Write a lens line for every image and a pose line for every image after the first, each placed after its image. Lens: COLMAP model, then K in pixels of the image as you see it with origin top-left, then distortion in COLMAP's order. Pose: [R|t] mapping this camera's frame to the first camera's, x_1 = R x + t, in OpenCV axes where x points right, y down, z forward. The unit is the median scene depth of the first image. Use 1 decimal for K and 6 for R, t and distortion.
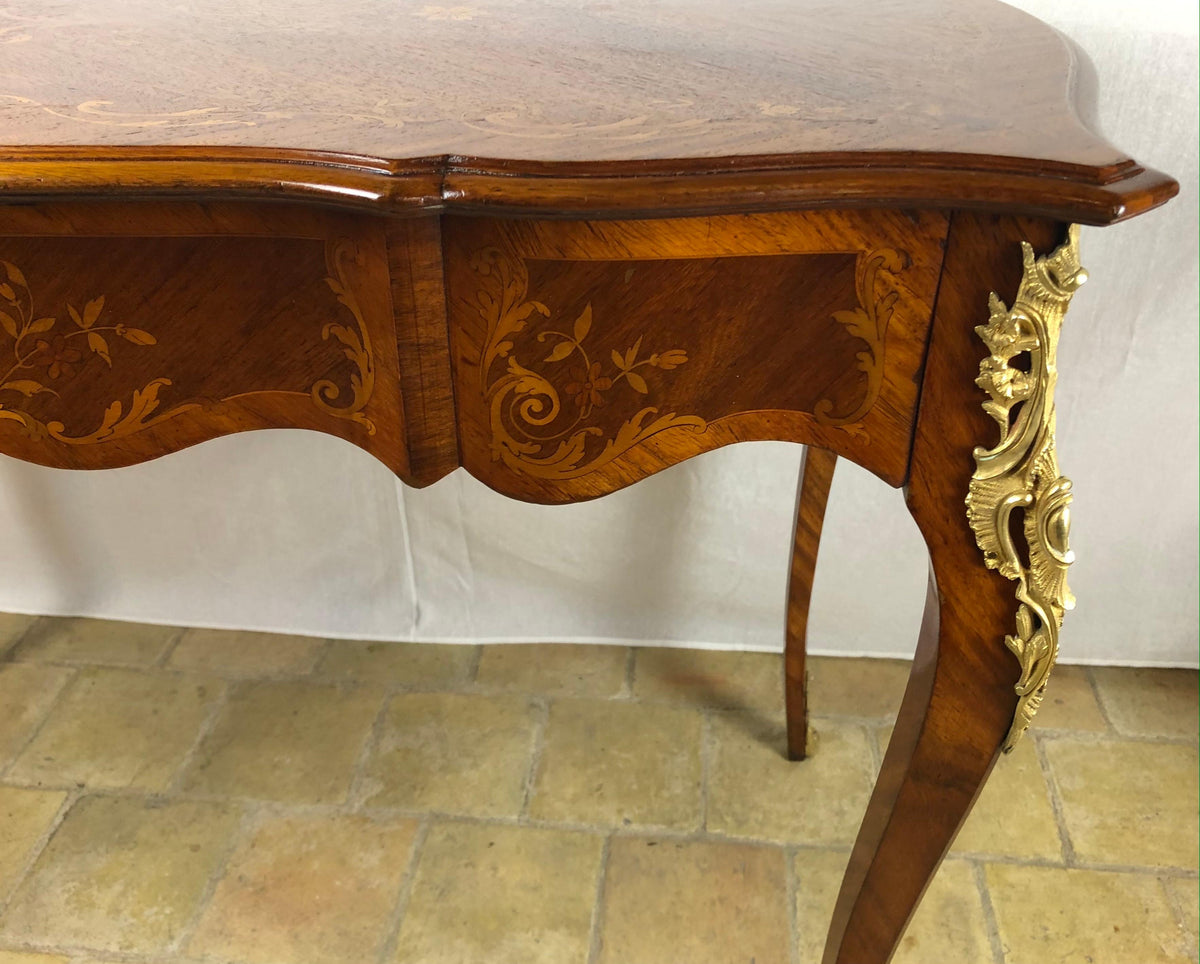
lens RADIAL K [[1176.3, 0, 638.3], [0, 1176.3, 459.5], [0, 0, 1]] dist [0.004761, 0.000000]
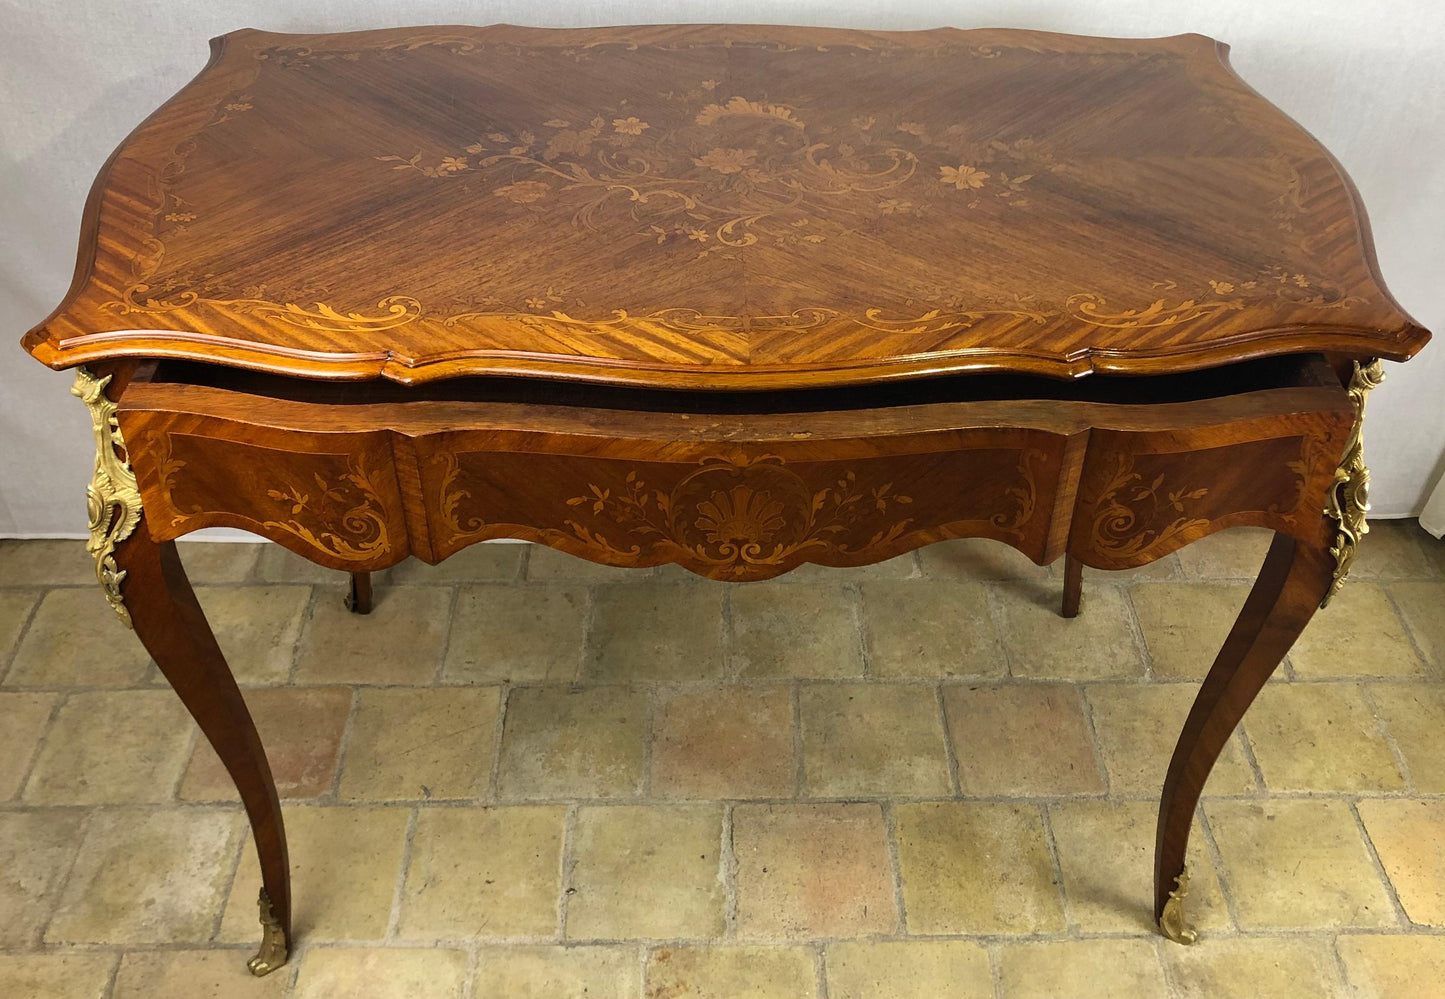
lens RADIAL K [[1496.3, 0, 741.8], [0, 1496.3, 438.8], [0, 0, 1]] dist [0.025060, 0.000000]
pose [[0.994490, -0.066220, 0.081264, -0.348303], [0.055110, 0.989707, 0.132068, -0.169219], [-0.089174, -0.126862, 0.987904, -0.543473]]
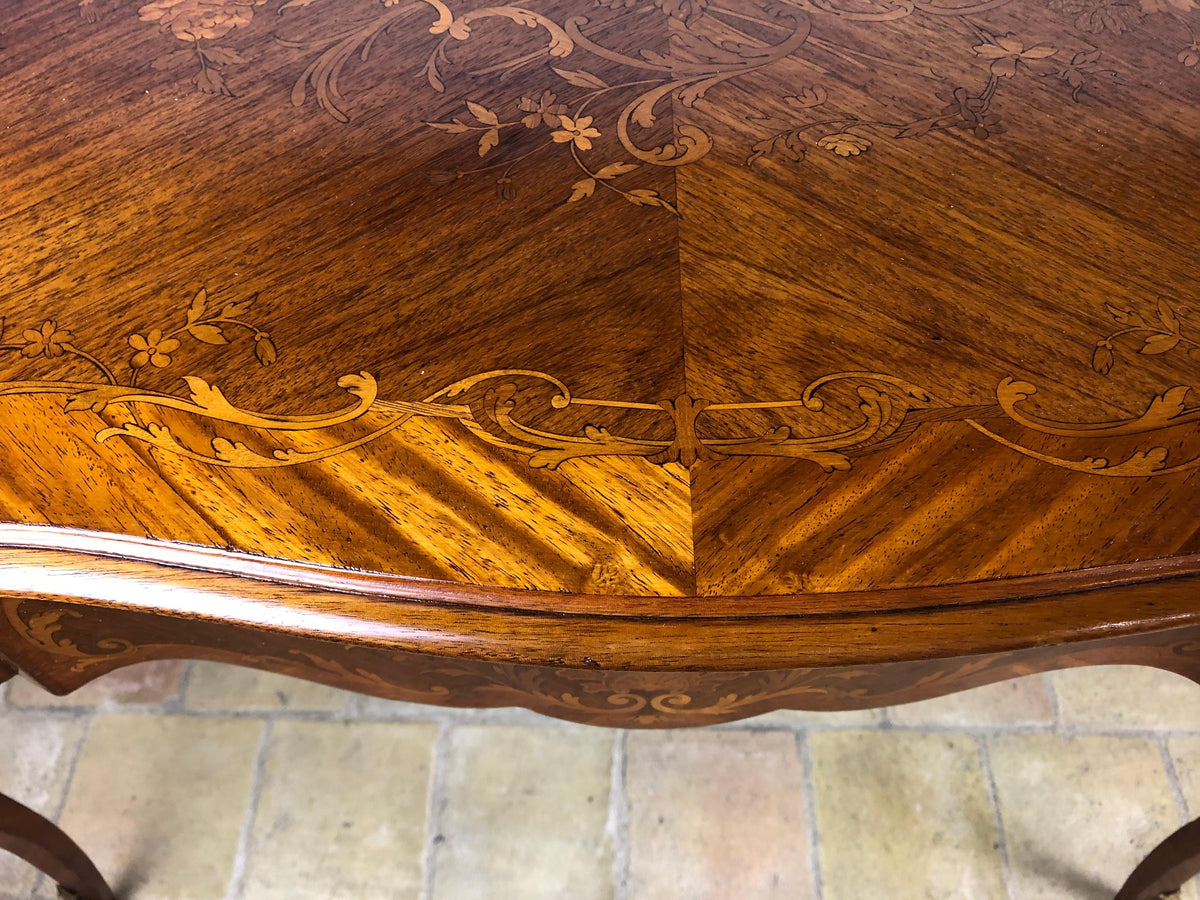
lens RADIAL K [[1030.7, 0, 591.2], [0, 1030.7, 447.6], [0, 0, 1]] dist [0.003488, -0.002992]
pose [[0.998137, -0.058880, 0.016017, -0.291272], [0.046533, 0.904279, 0.424399, -0.218432], [-0.039473, -0.422862, 0.905334, 0.166155]]
